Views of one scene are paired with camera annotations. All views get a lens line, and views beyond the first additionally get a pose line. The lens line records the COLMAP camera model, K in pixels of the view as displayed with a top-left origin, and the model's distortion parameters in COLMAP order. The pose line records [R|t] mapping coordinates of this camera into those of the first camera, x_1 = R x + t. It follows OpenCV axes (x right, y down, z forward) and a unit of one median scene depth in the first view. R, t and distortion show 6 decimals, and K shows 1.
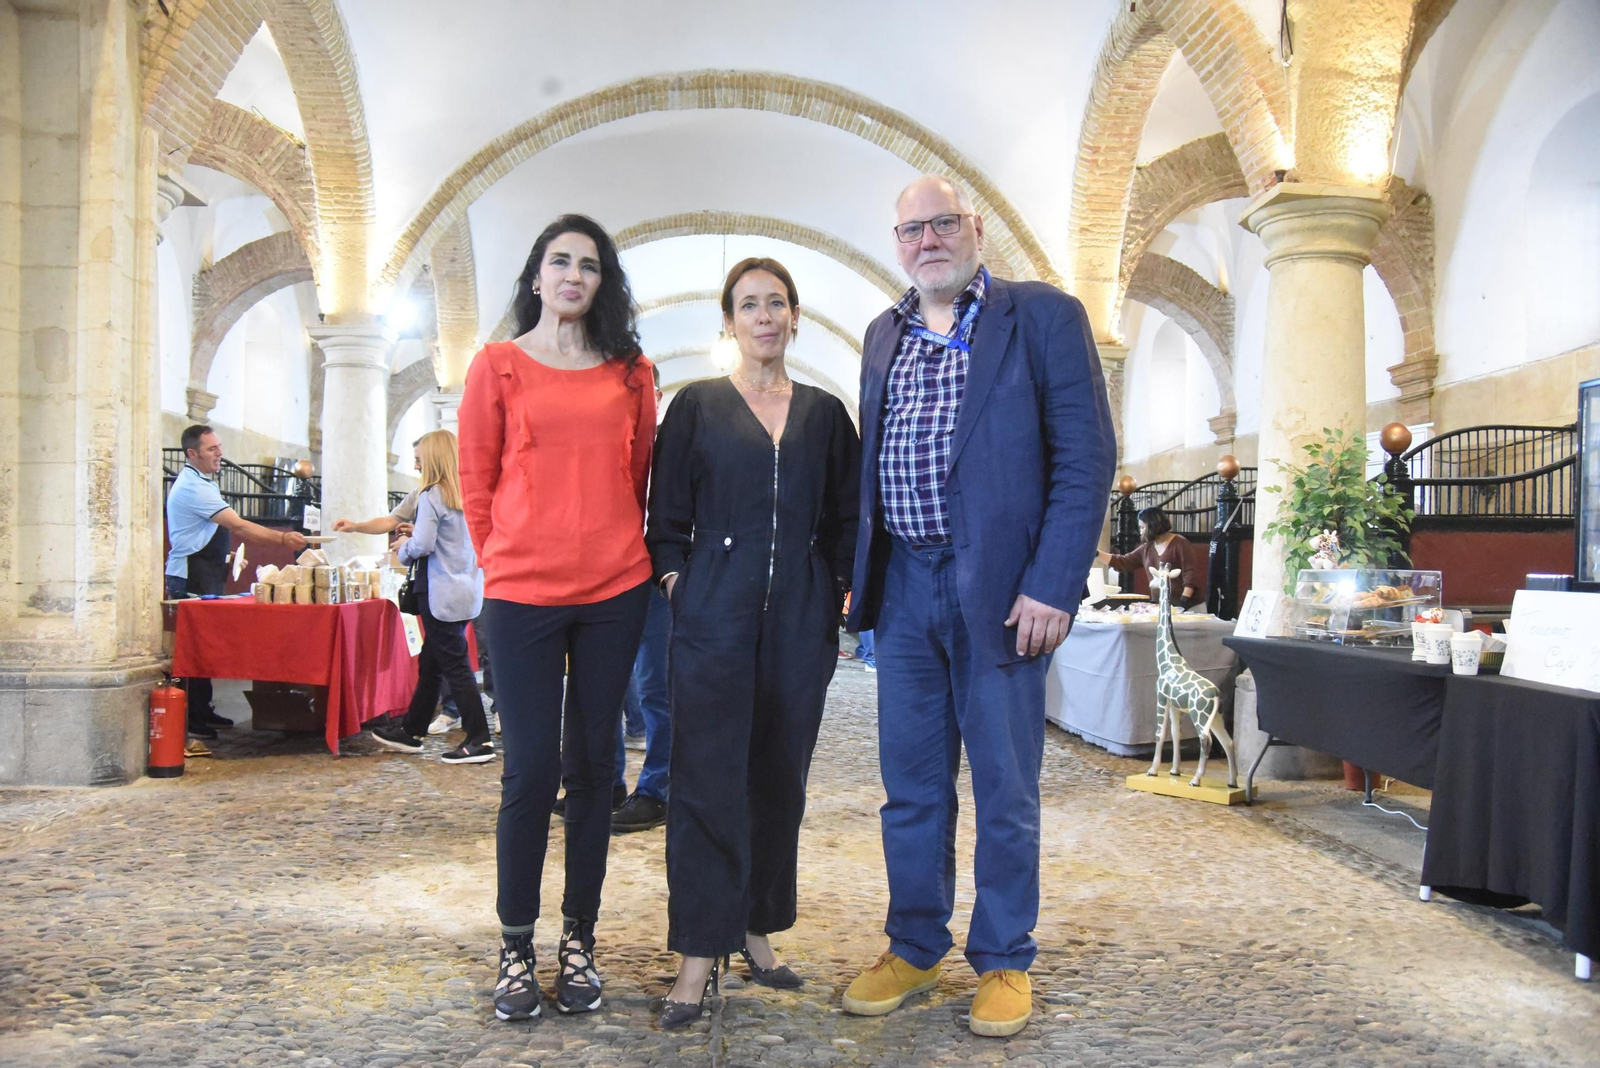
lens RADIAL K [[1261.8, 0, 794.5], [0, 1261.8, 542.7], [0, 0, 1]] dist [-0.155087, 0.158937]
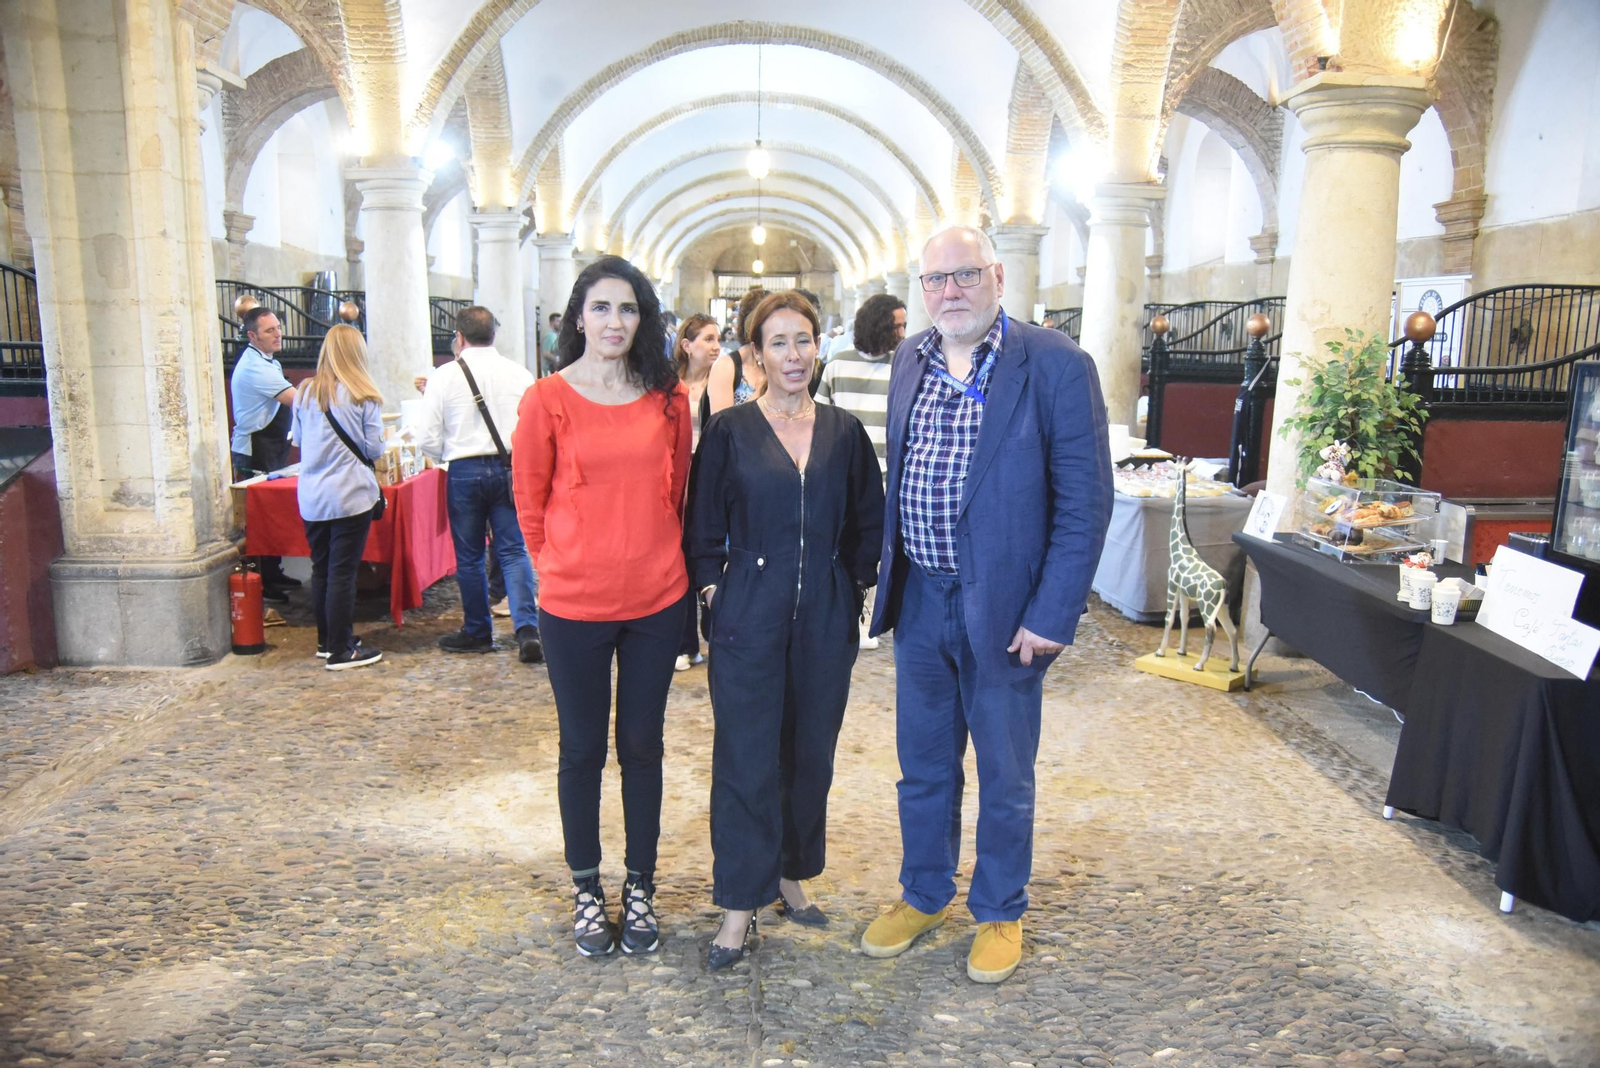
lens RADIAL K [[1261.8, 0, 794.5], [0, 1261.8, 542.7], [0, 0, 1]] dist [-0.155087, 0.158937]
pose [[0.999569, 0.006733, -0.028568, 0.002908], [-0.001409, 0.983219, 0.182422, -0.100475], [0.029317, -0.182303, 0.982805, -0.045097]]
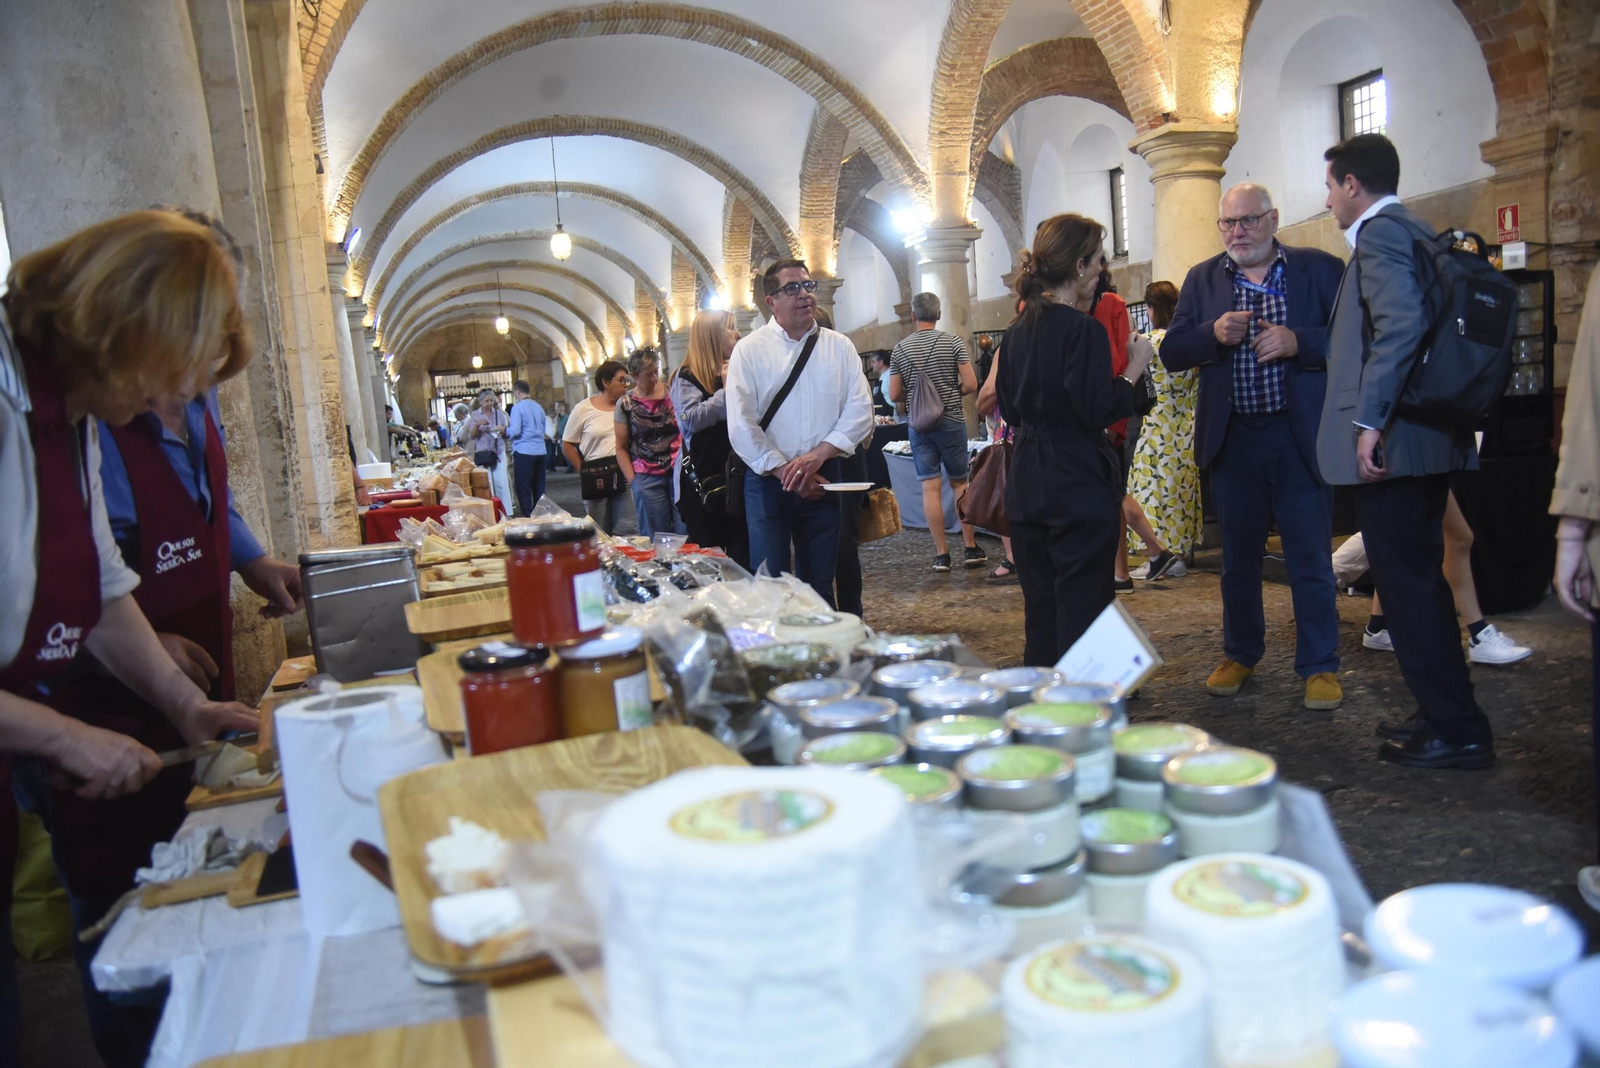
lens RADIAL K [[1271.7, 0, 795.6], [0, 1271.7, 543.7], [0, 0, 1]] dist [-0.158537, 0.168304]
pose [[0.967178, -0.115864, 0.226144, -0.382852], [0.089745, 0.988393, 0.122576, -0.035347], [-0.237722, -0.098257, 0.966351, -0.294942]]
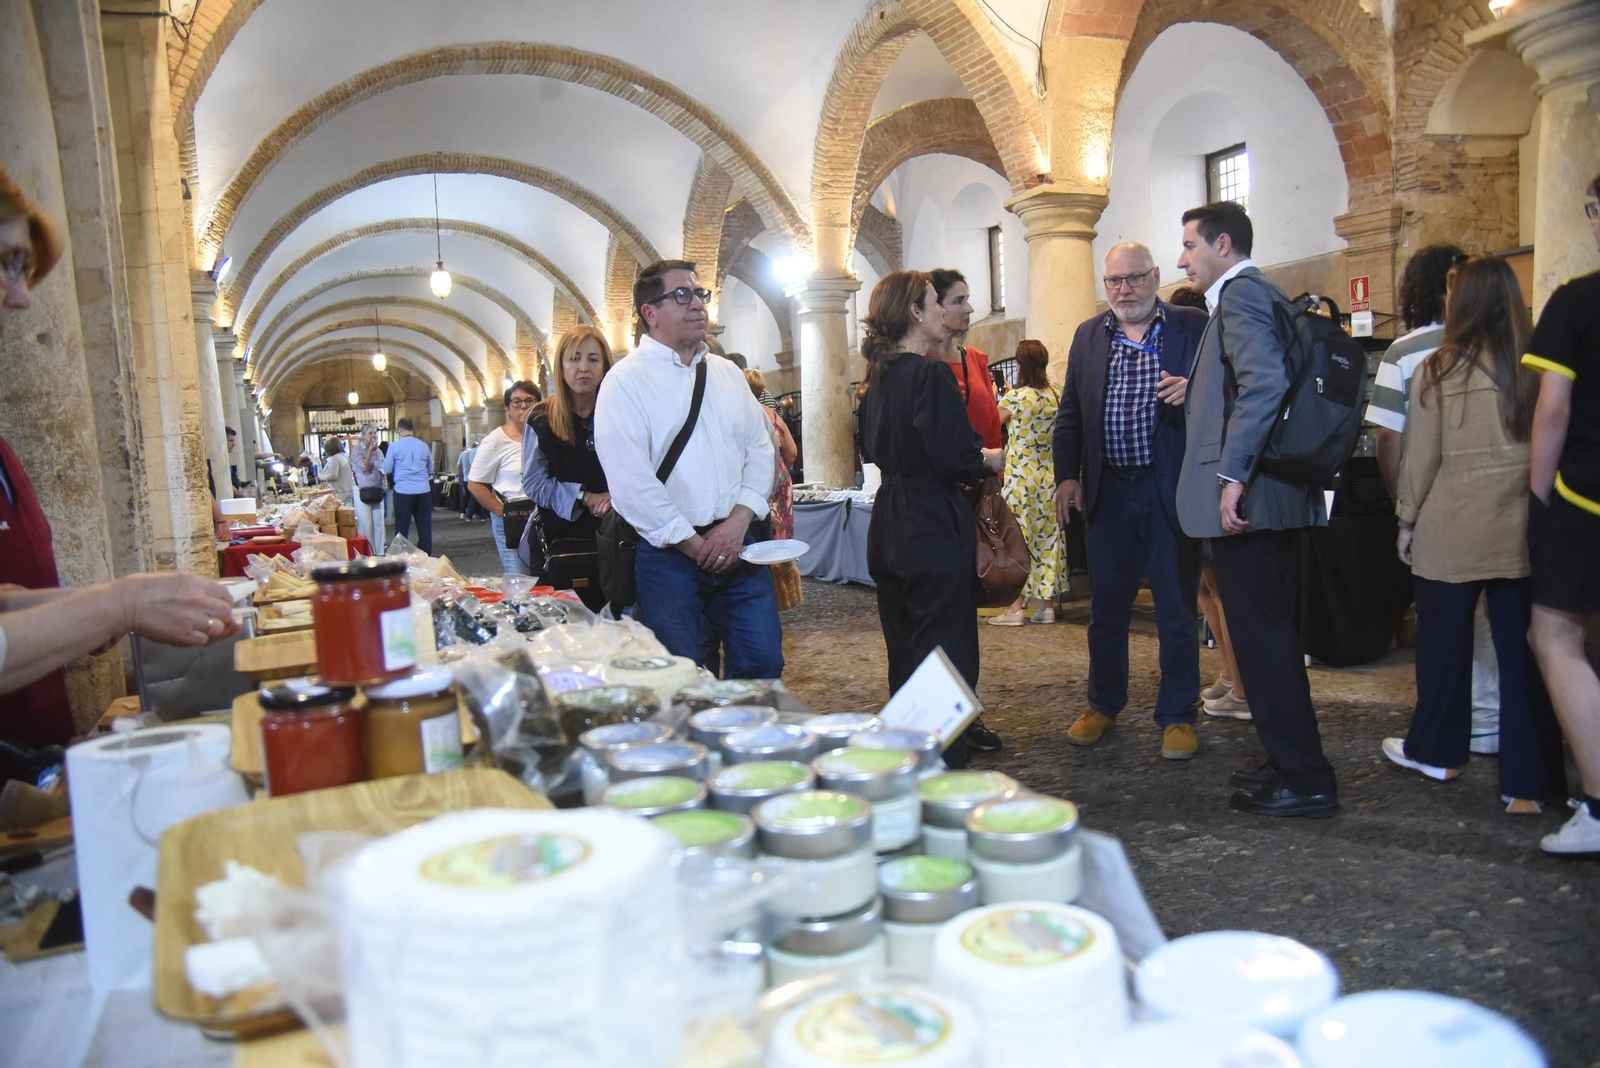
lens RADIAL K [[1271.7, 0, 795.6], [0, 1271.7, 543.7], [0, 0, 1]] dist [-0.158537, 0.168304]
pose [[0.943117, -0.088151, 0.320560, -0.374862], [0.061243, 0.993772, 0.093096, -0.033950], [-0.326770, -0.068169, 0.942642, -0.295567]]
